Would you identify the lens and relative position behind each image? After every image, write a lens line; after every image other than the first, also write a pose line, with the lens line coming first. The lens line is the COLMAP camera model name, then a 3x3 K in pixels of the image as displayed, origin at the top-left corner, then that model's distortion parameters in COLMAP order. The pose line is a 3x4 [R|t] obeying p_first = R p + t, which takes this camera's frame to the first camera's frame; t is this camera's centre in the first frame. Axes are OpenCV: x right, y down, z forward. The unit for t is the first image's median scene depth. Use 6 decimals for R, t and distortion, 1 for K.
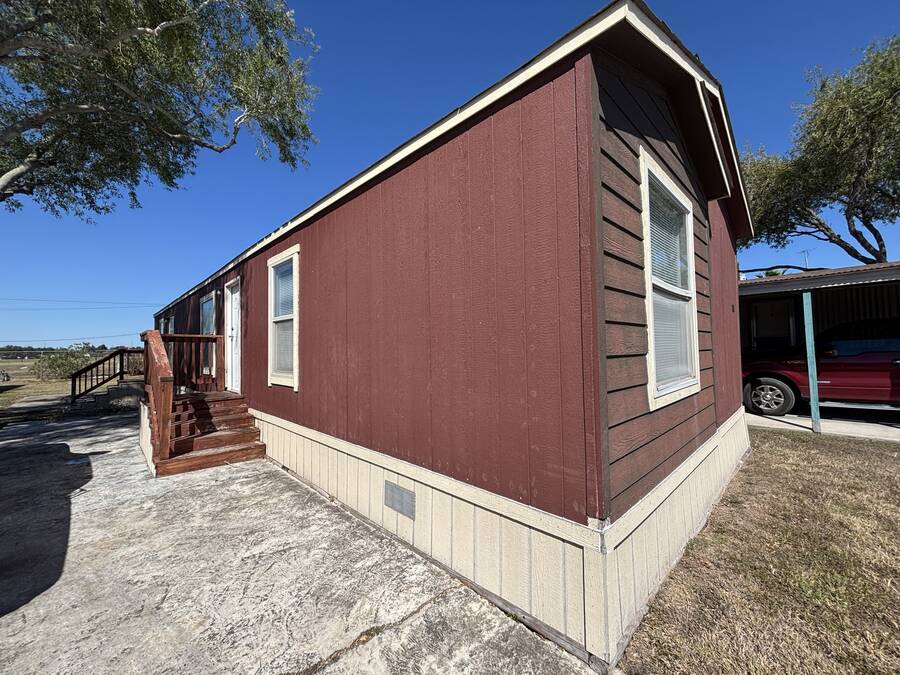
lens RADIAL K [[362.6, 0, 450.0], [0, 362.6, 337.5], [0, 0, 1]] dist [0.009685, -0.000272]
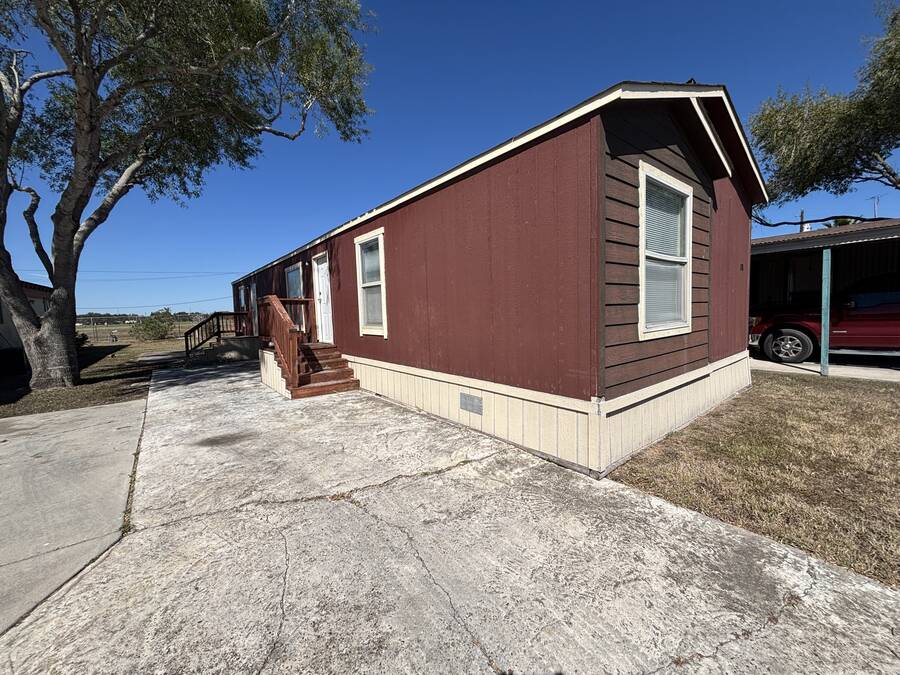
lens RADIAL K [[362.6, 0, 450.0], [0, 362.6, 337.5], [0, 0, 1]] dist [0.009685, -0.000272]
pose [[0.995054, -0.007142, -0.099075, -0.061146], [0.017487, 0.994430, 0.103939, 0.009053], [0.097780, -0.105157, 0.989637, -0.385671]]
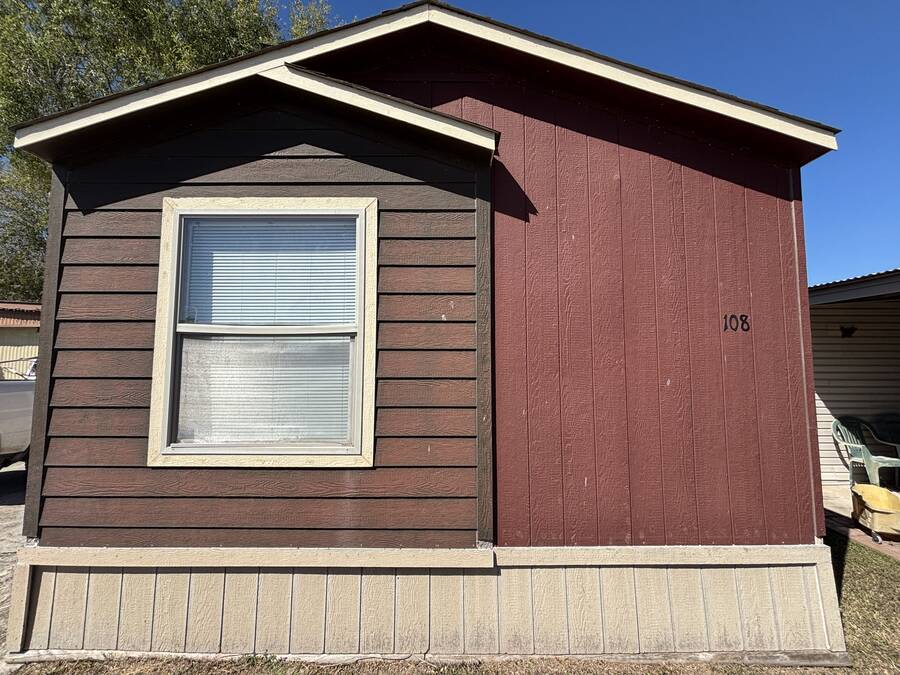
lens RADIAL K [[362.6, 0, 450.0], [0, 362.6, 337.5], [0, 0, 1]] dist [0.009685, -0.000272]
pose [[0.700024, -0.033874, -0.713316, 1.169977], [0.010518, 0.999255, -0.037130, -0.062871], [0.714042, 0.018490, 0.699858, 0.566062]]
